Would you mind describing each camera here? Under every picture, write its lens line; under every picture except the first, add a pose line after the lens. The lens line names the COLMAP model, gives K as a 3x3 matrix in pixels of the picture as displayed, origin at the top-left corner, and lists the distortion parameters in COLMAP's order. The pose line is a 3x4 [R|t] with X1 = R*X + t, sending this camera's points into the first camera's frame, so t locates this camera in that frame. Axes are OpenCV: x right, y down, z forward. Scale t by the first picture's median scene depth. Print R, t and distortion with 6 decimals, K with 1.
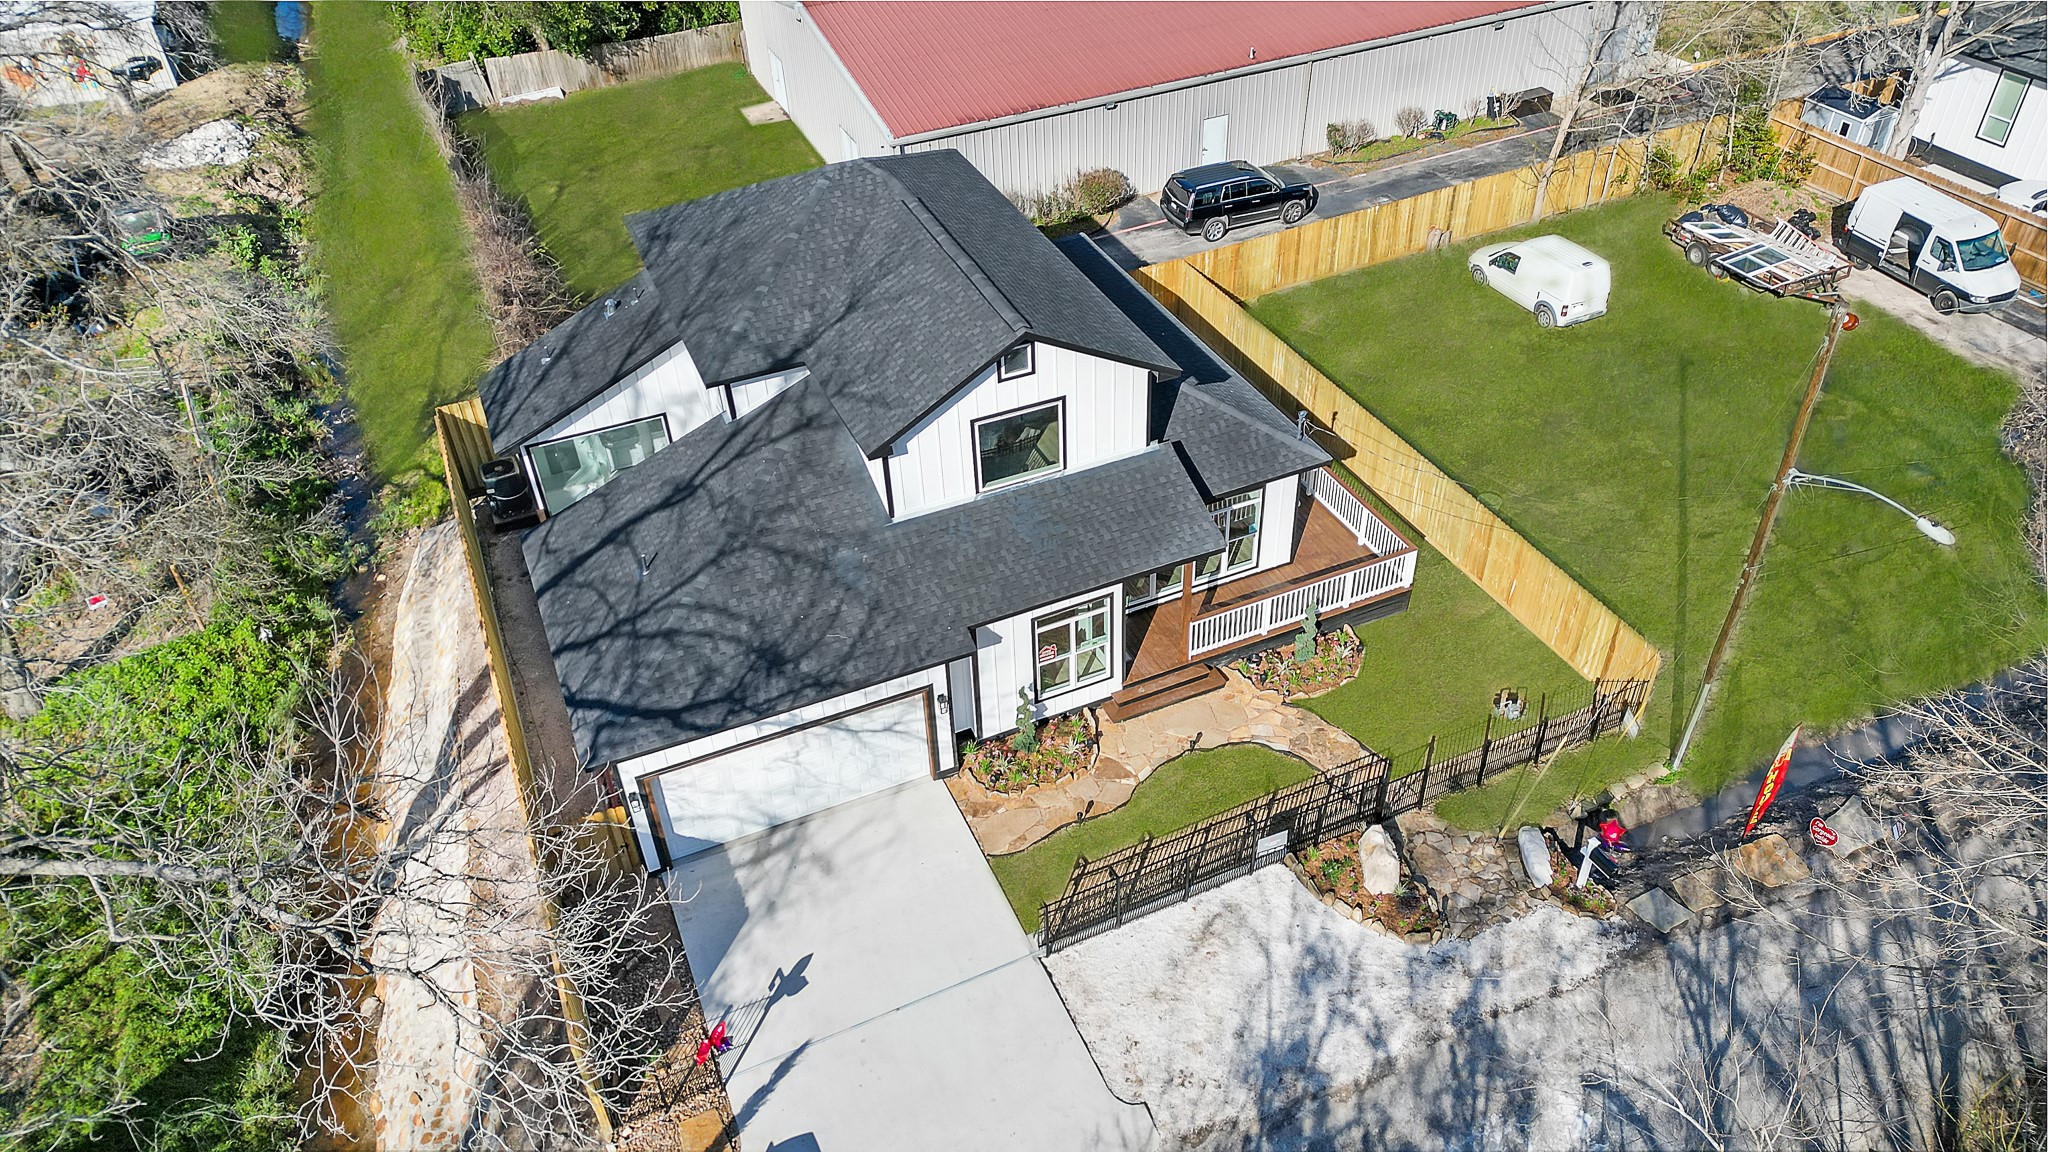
lens RADIAL K [[1424.5, 0, 1021.9], [0, 1424.5, 569.8], [0, 0, 1]] dist [0.074040, -0.070748]
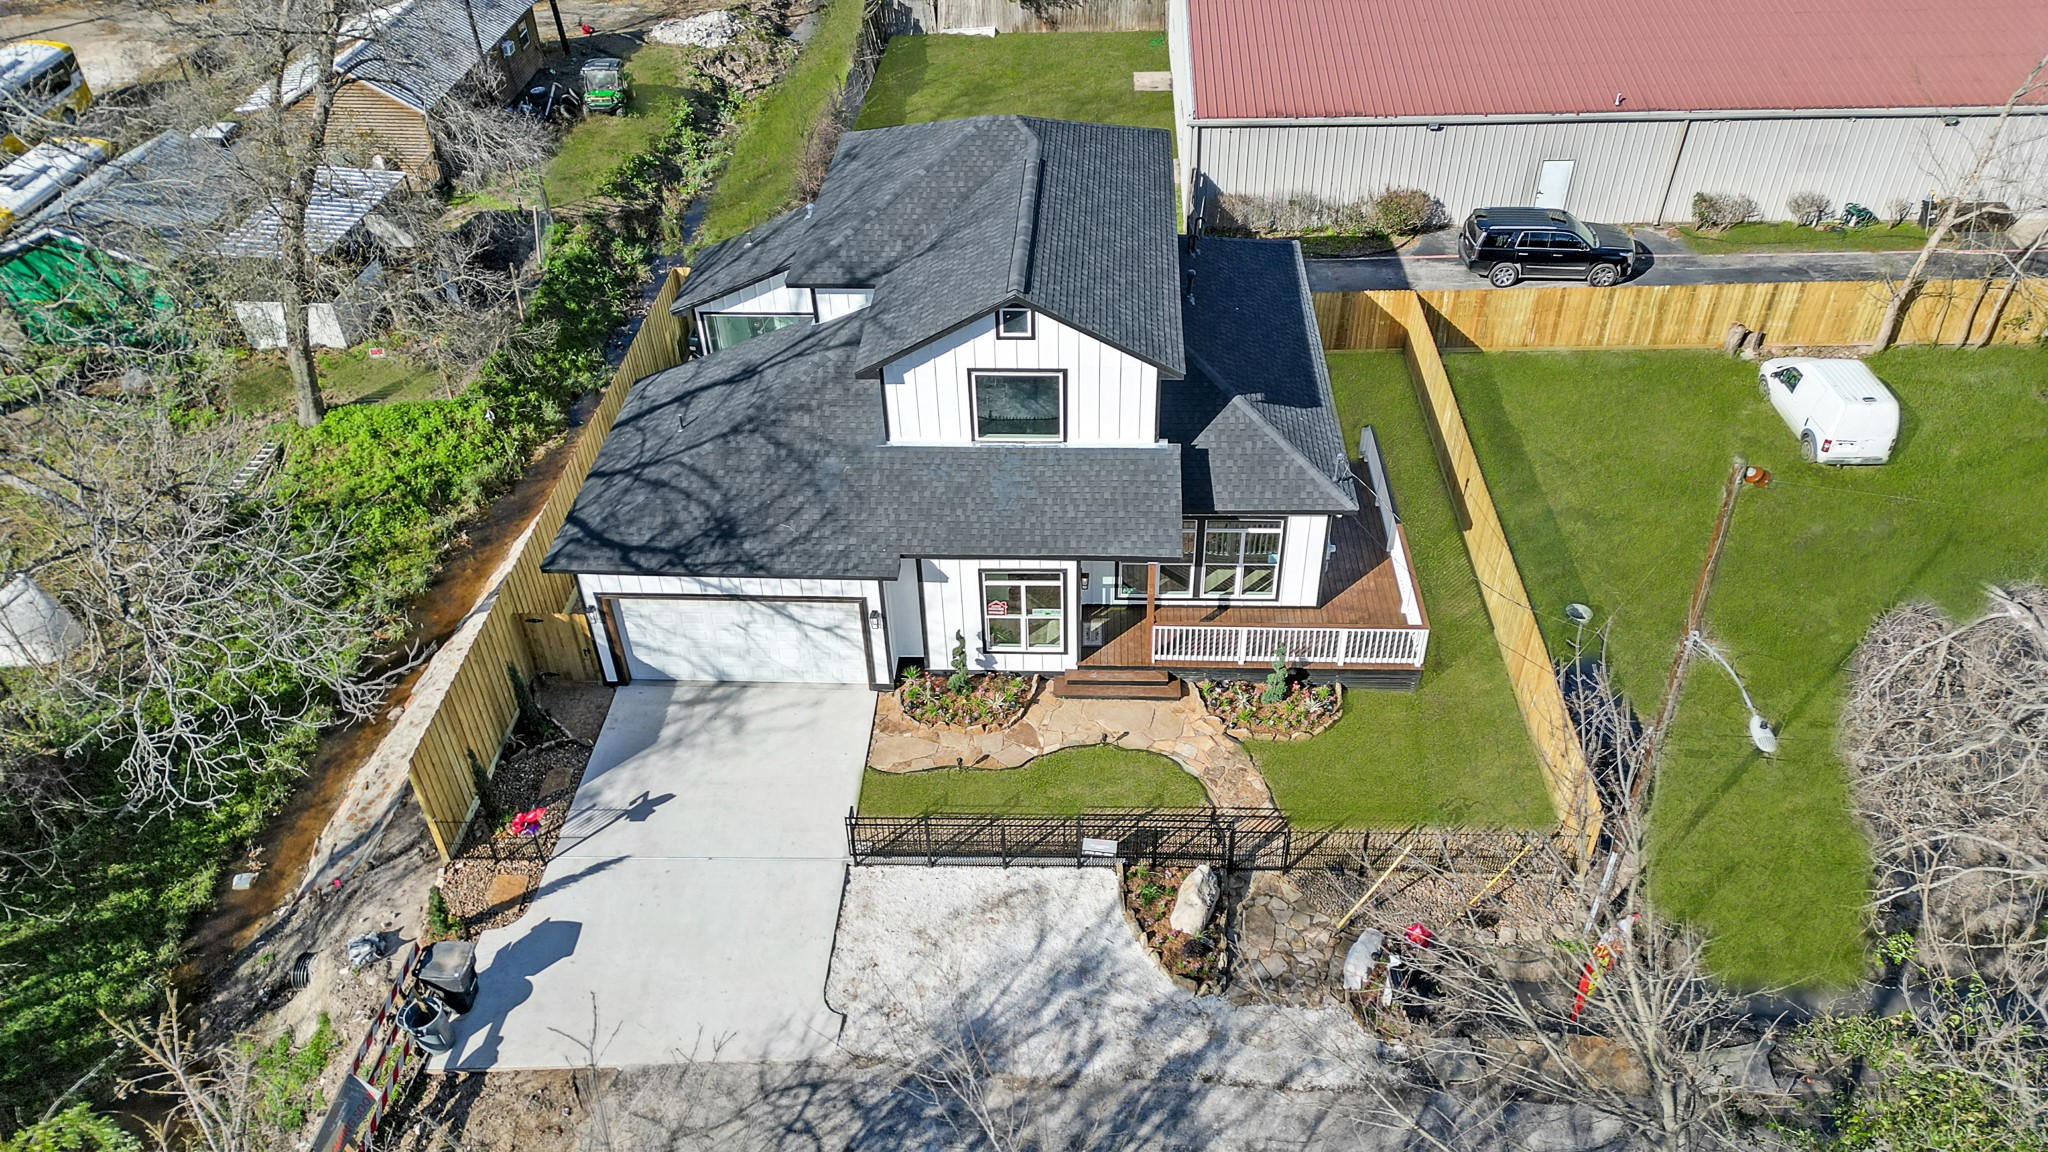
lens RADIAL K [[1424.5, 0, 1021.9], [0, 1424.5, 569.8], [0, 0, 1]] dist [0.074040, -0.070748]
pose [[0.895549, 0.285814, -0.341032, 0.365412], [-0.282436, 0.957365, 0.060679, -0.034715], [0.343835, 0.041978, 0.938091, 0.030371]]
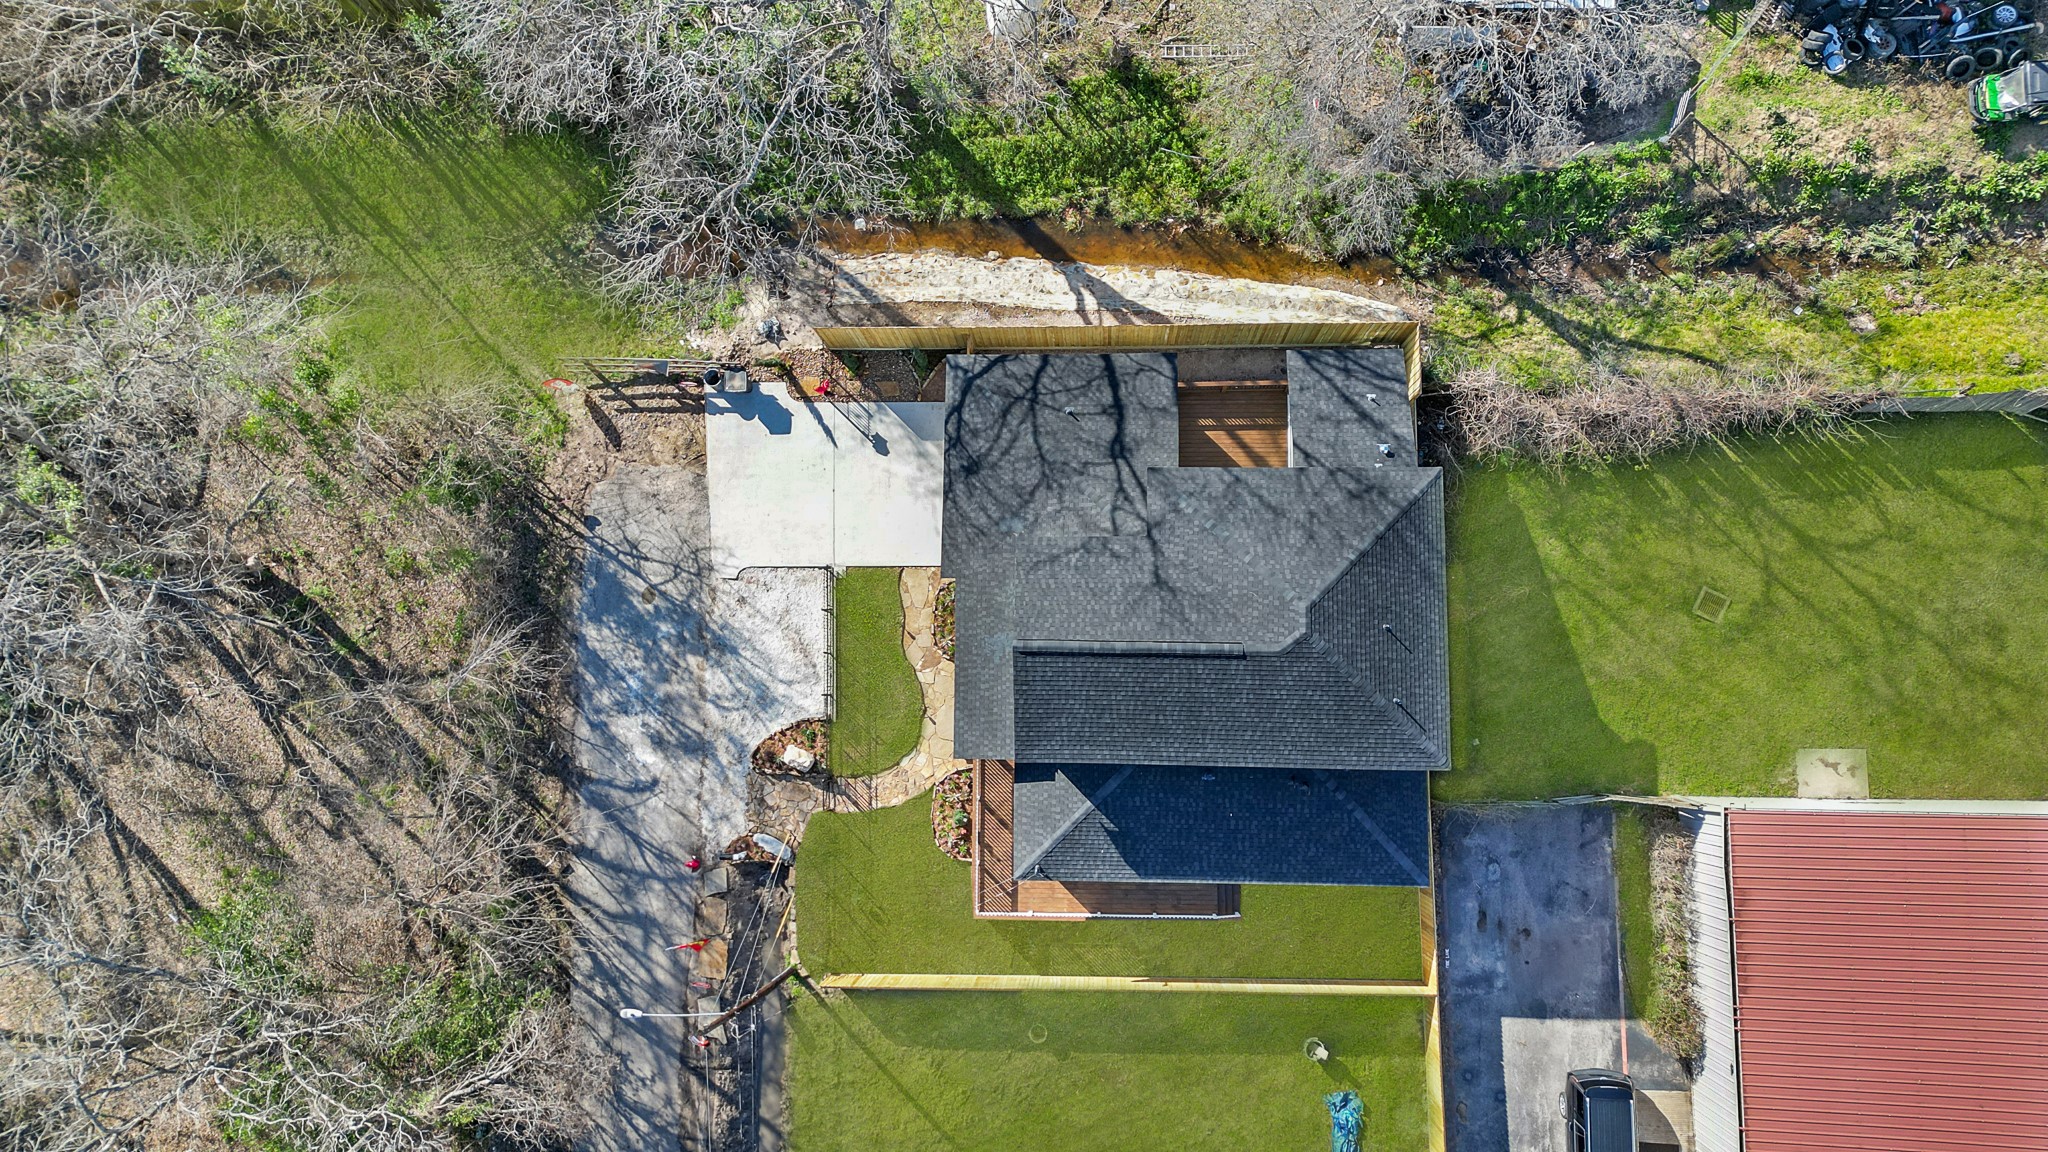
lens RADIAL K [[1424.5, 0, 1021.9], [0, 1424.5, 569.8], [0, 0, 1]] dist [0.074040, -0.070748]
pose [[-0.402176, 0.913965, -0.054063, 0.013146], [-0.513064, -0.176073, 0.840097, -1.247207], [0.758300, 0.365605, 0.539735, 0.142571]]
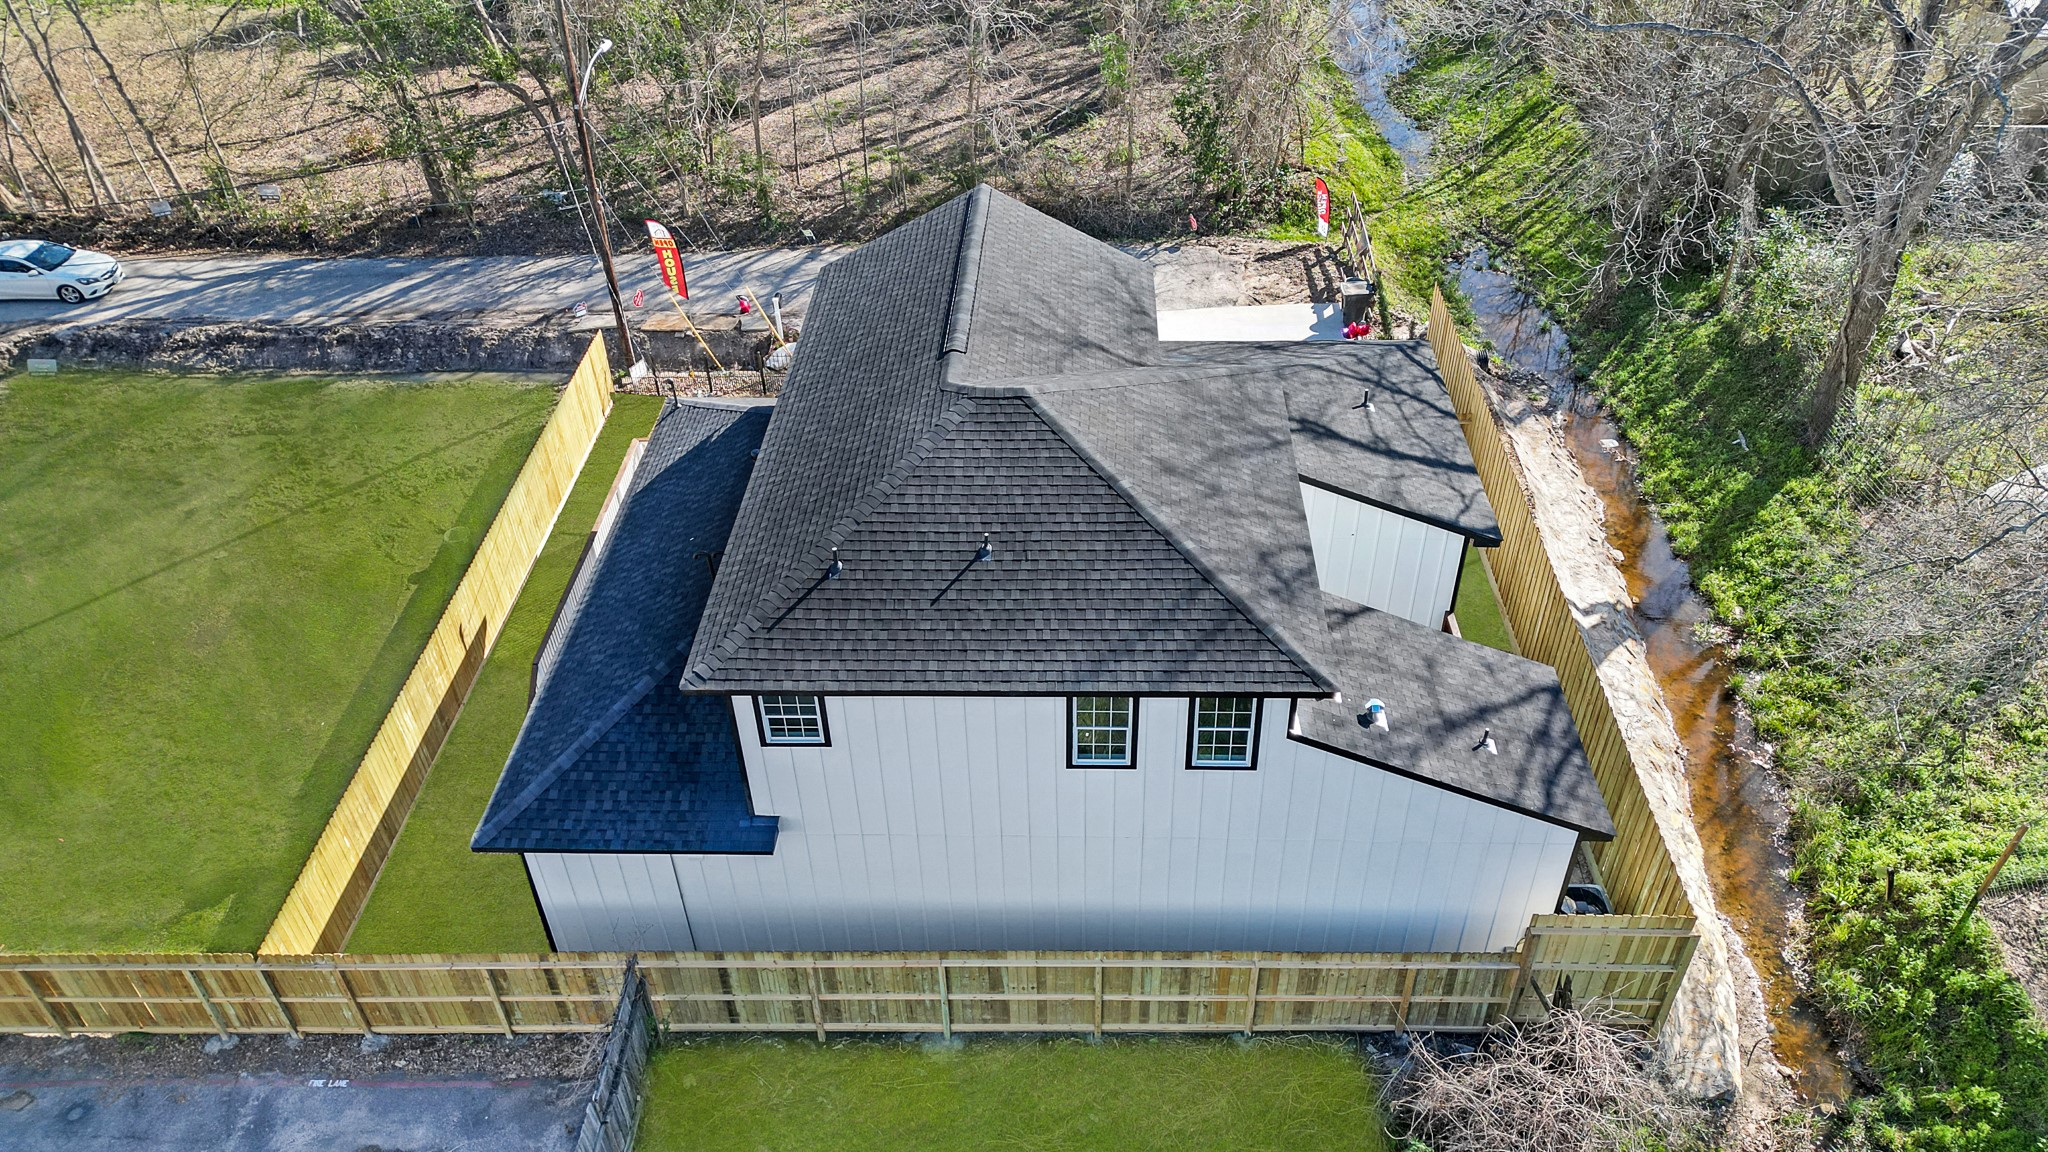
lens RADIAL K [[1424.5, 0, 1021.9], [0, 1424.5, 569.8], [0, 0, 1]] dist [0.074040, -0.070748]
pose [[-0.901234, -0.241411, 0.359857, -0.397498], [0.293616, 0.270552, 0.916838, -0.899100], [-0.318695, 0.931946, -0.172949, 1.254019]]
